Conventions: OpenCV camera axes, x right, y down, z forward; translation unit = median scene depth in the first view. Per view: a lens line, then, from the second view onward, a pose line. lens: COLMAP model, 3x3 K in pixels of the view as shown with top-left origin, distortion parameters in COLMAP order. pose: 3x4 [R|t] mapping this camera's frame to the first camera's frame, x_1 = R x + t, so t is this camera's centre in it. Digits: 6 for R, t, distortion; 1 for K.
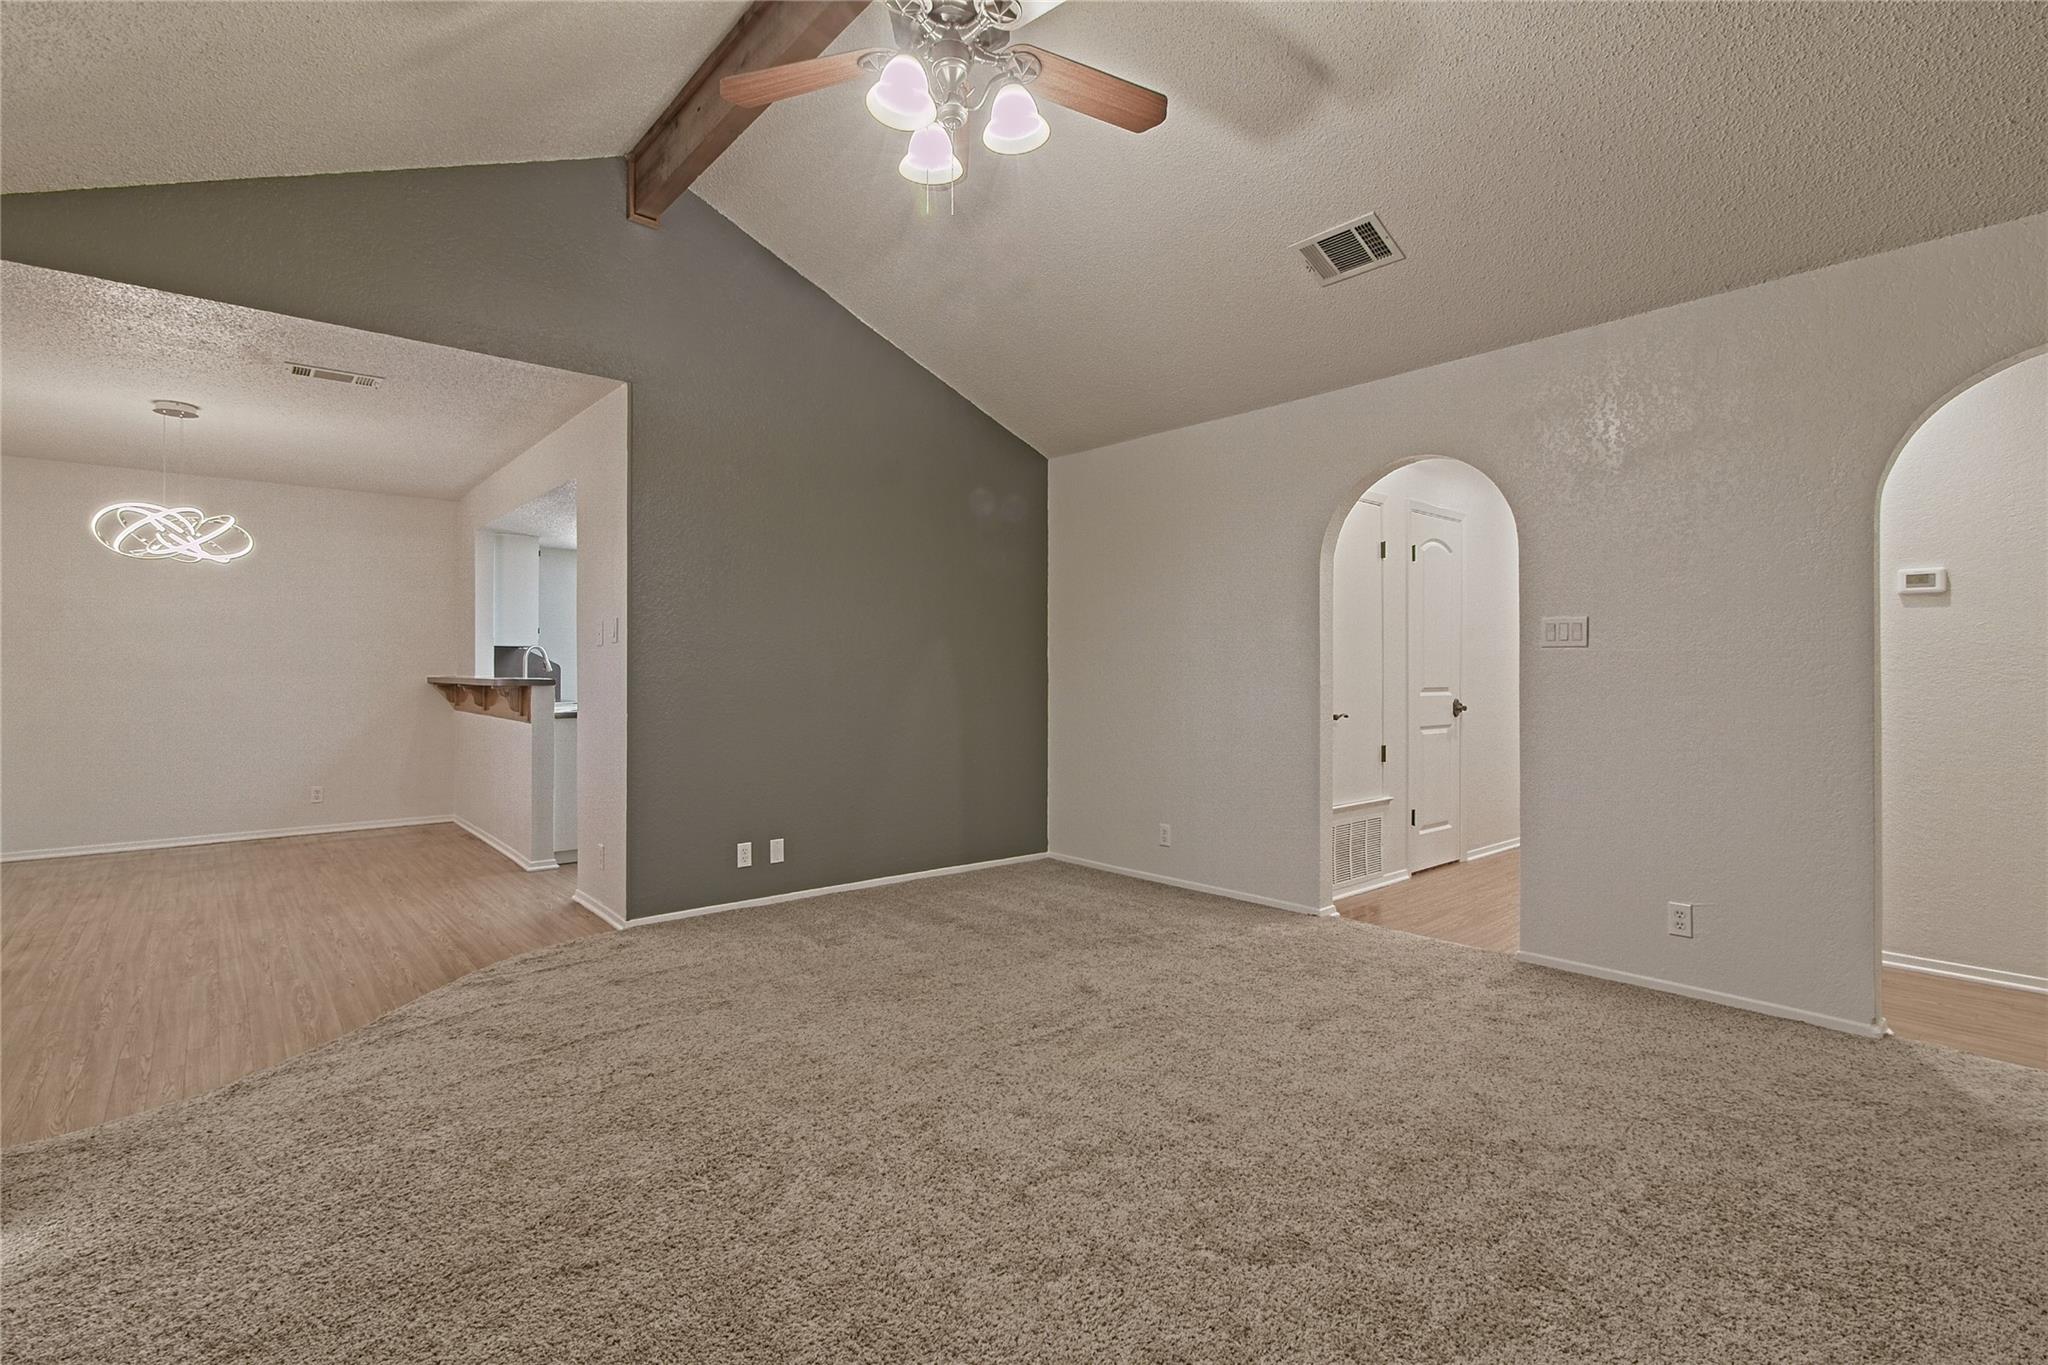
lens RADIAL K [[943.2, 0, 1012.8], [0, 943.2, 672.4], [0, 0, 1]] dist [-0.012346, 0.005173]
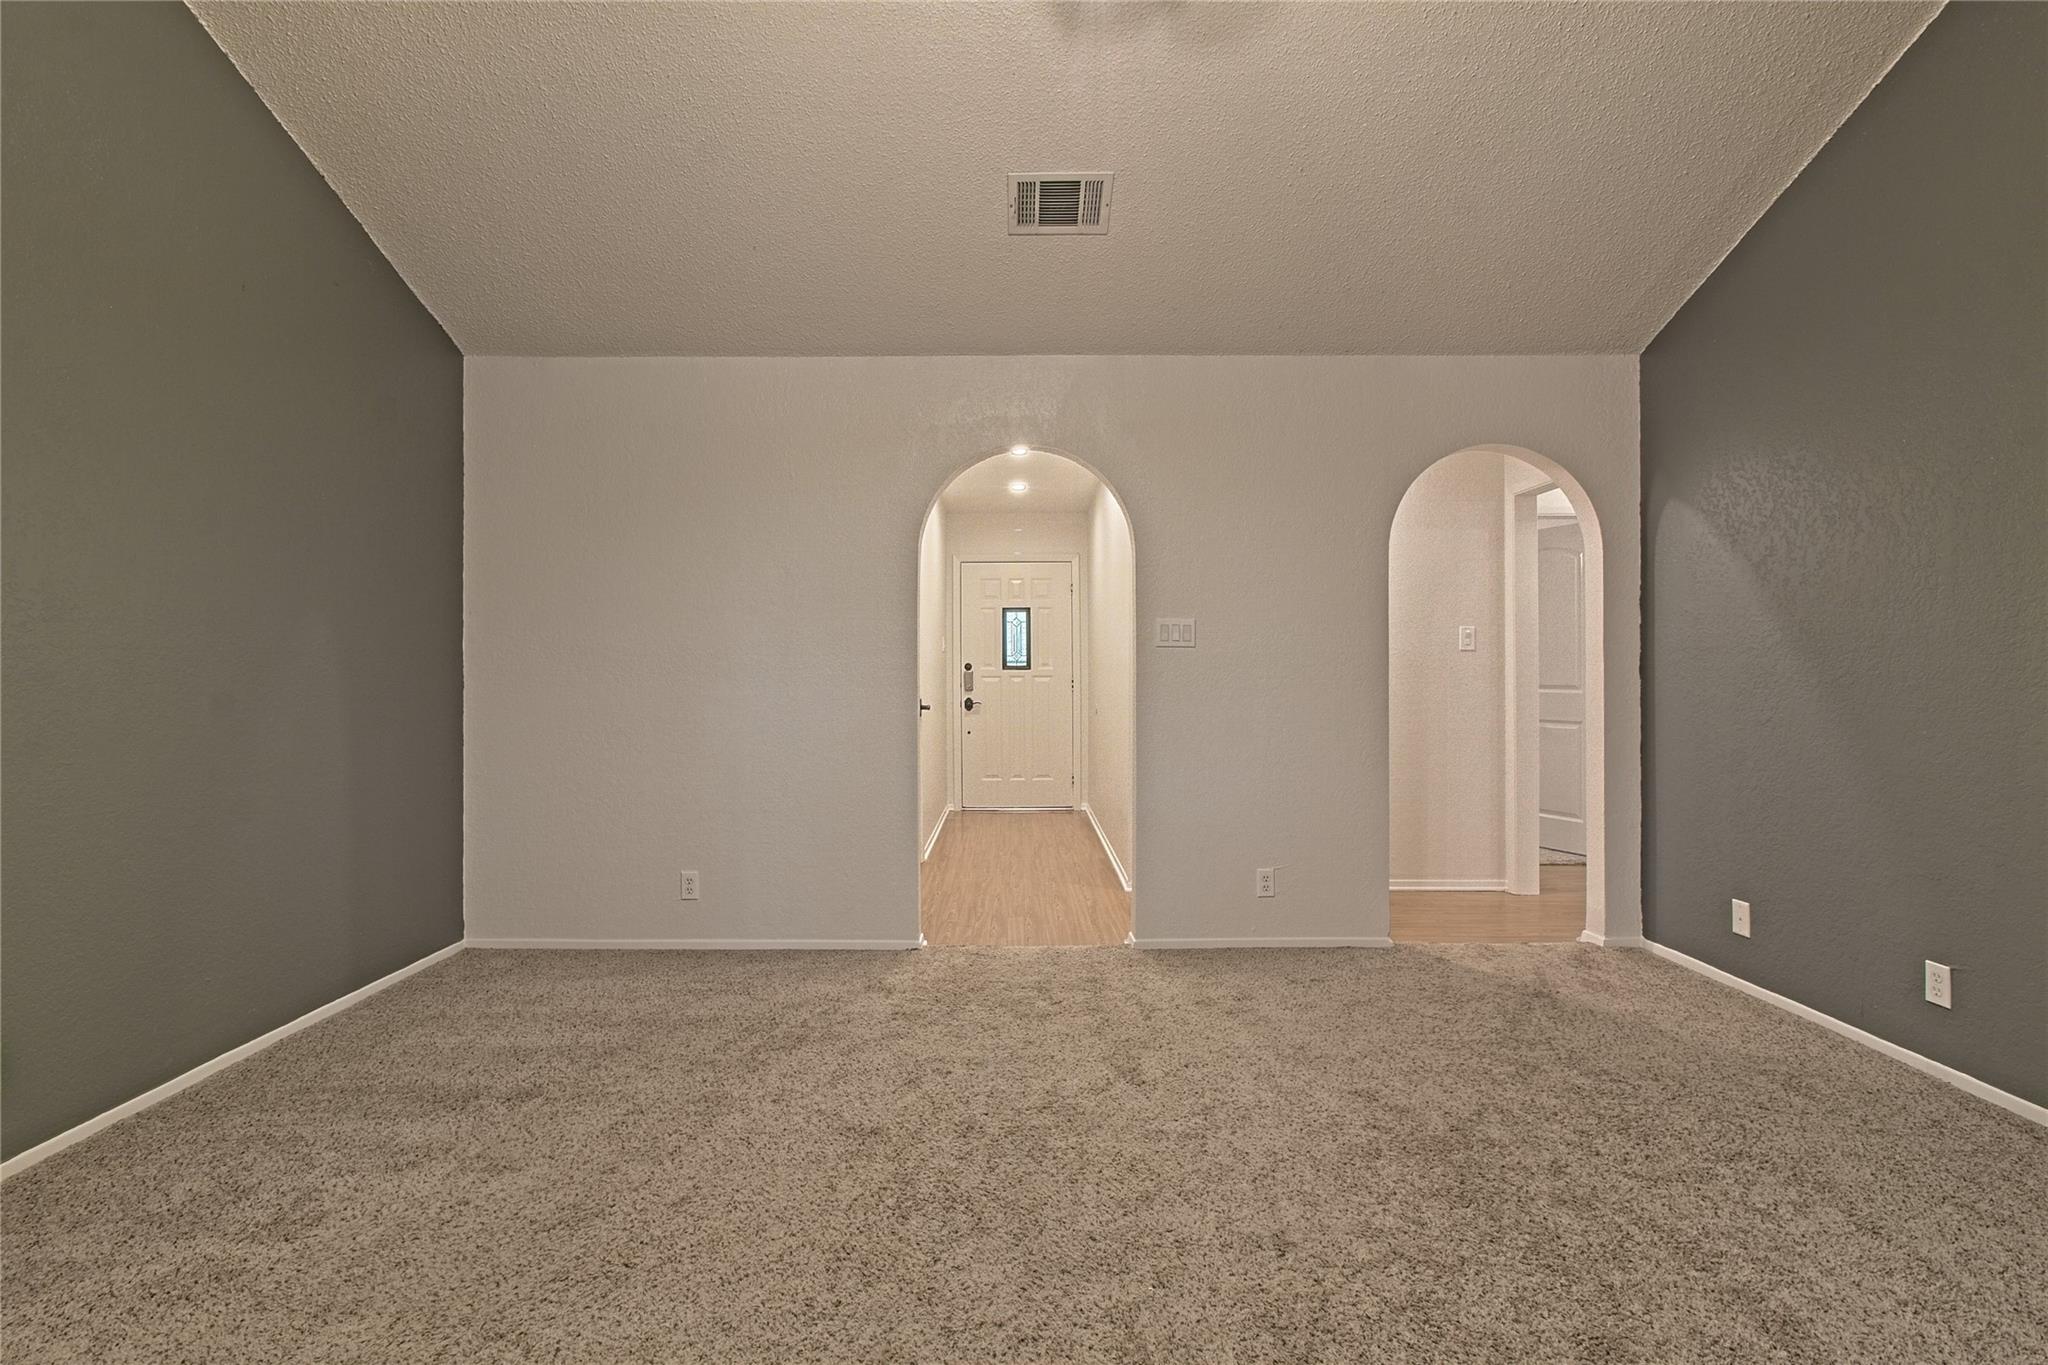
lens RADIAL K [[943.2, 0, 1016.8], [0, 943.2, 667.5], [0, 0, 1]] dist [-0.012346, 0.005173]
pose [[0.648407, 0.001474, 0.761292, -0.366896], [0.002200, 0.999990, -0.003810, 0.000044], [-0.761290, 0.004145, 0.648398, 0.457195]]
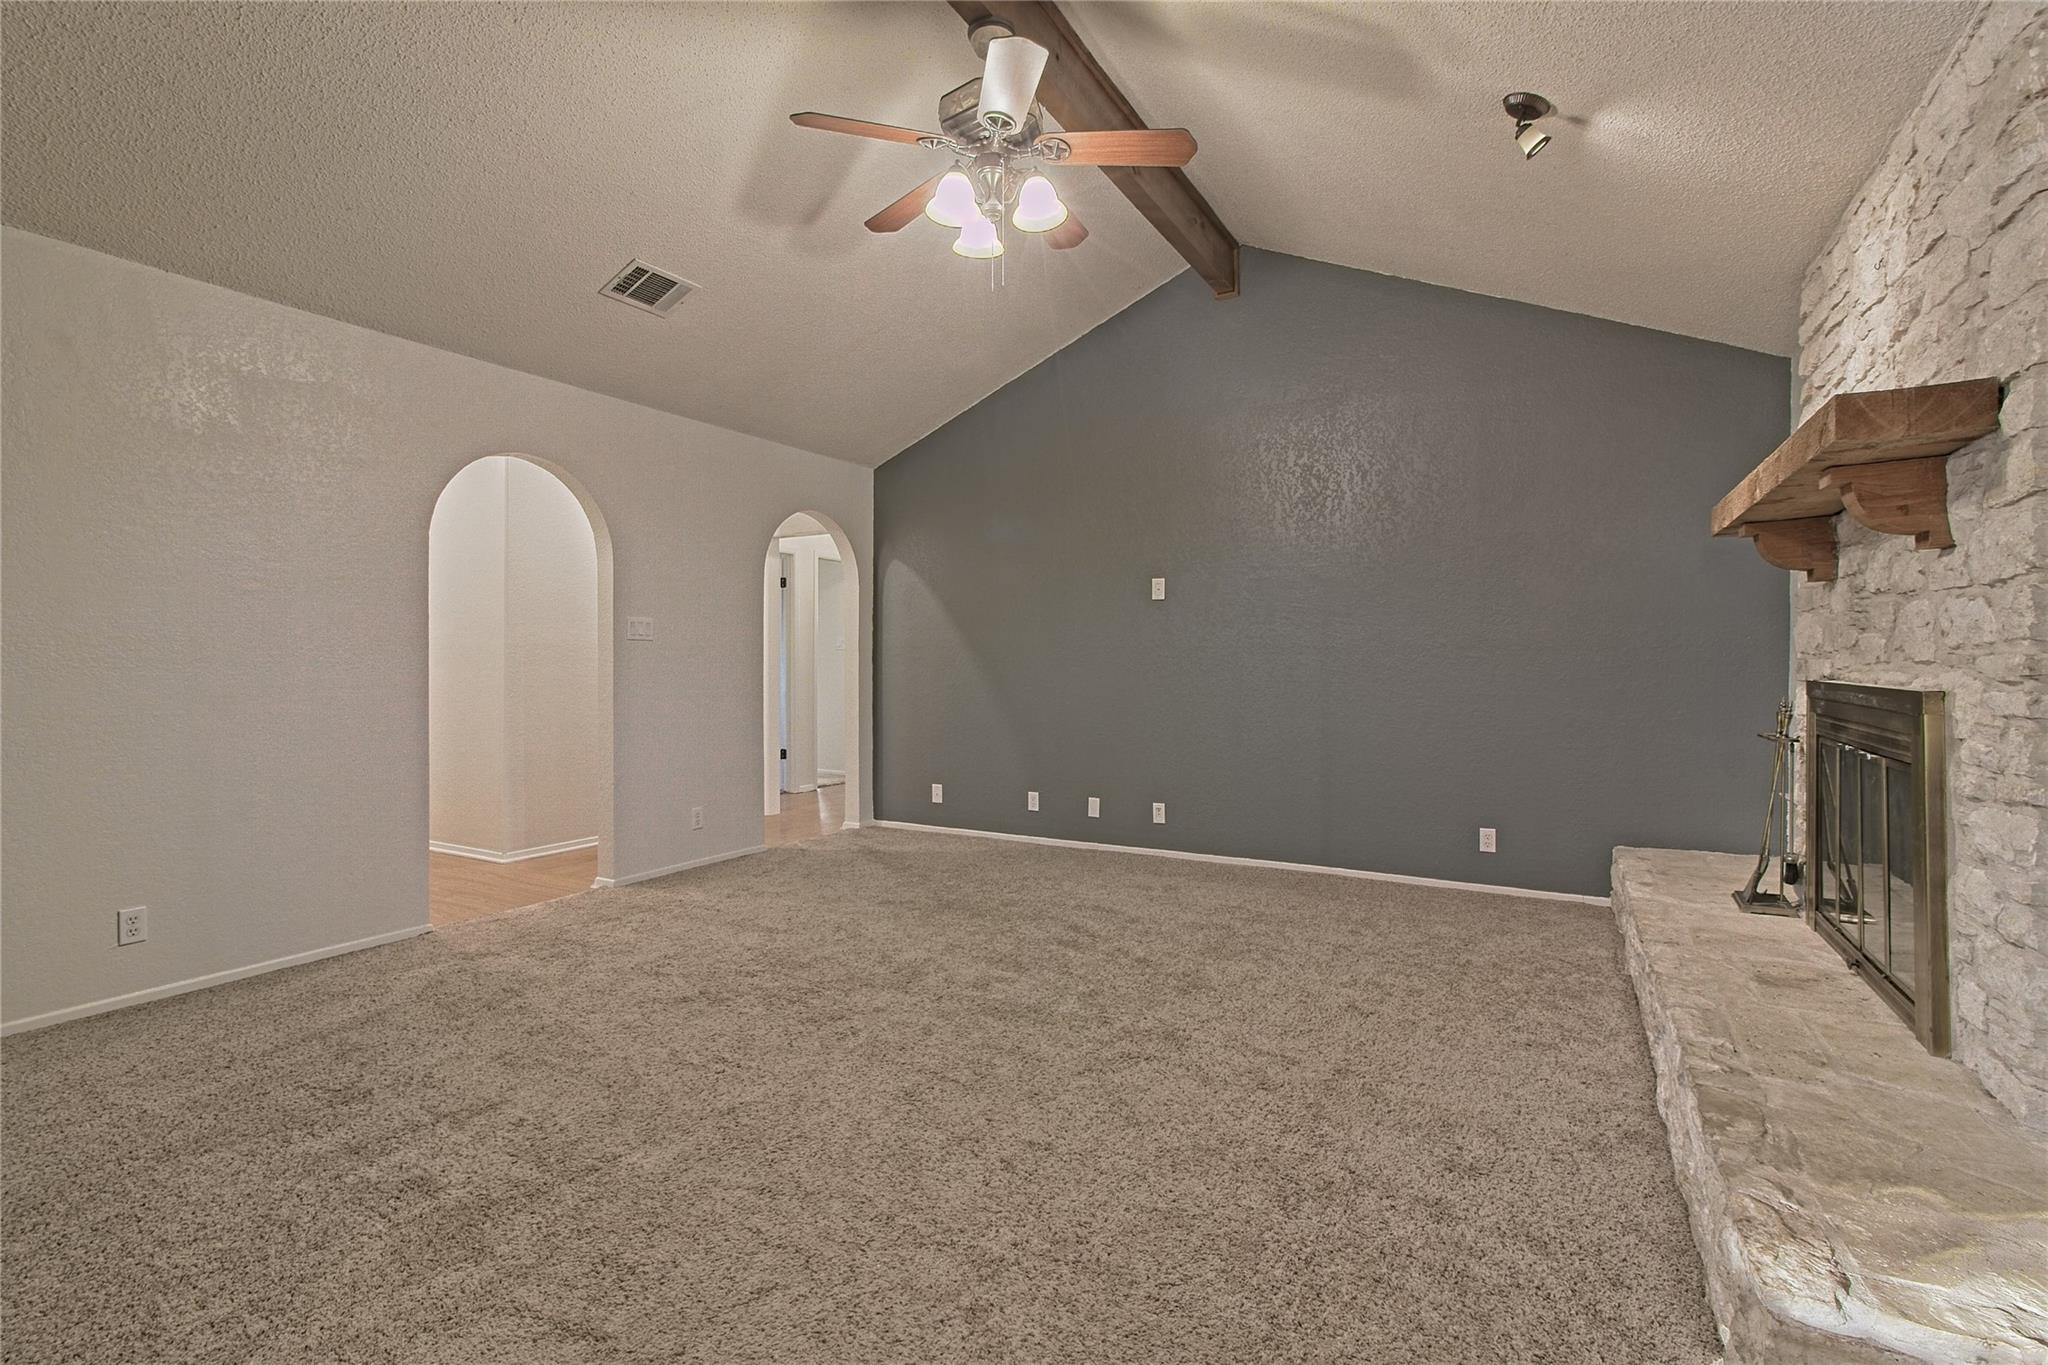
lens RADIAL K [[943.2, 0, 1008.6], [0, 943.2, 675.5], [0, 0, 1]] dist [-0.012346, 0.005173]
pose [[-0.334431, -0.016101, 0.942283, -0.890829], [-0.000295, 0.999856, 0.016980, 0.000216], [-0.942420, 0.005400, -0.334388, 0.995709]]
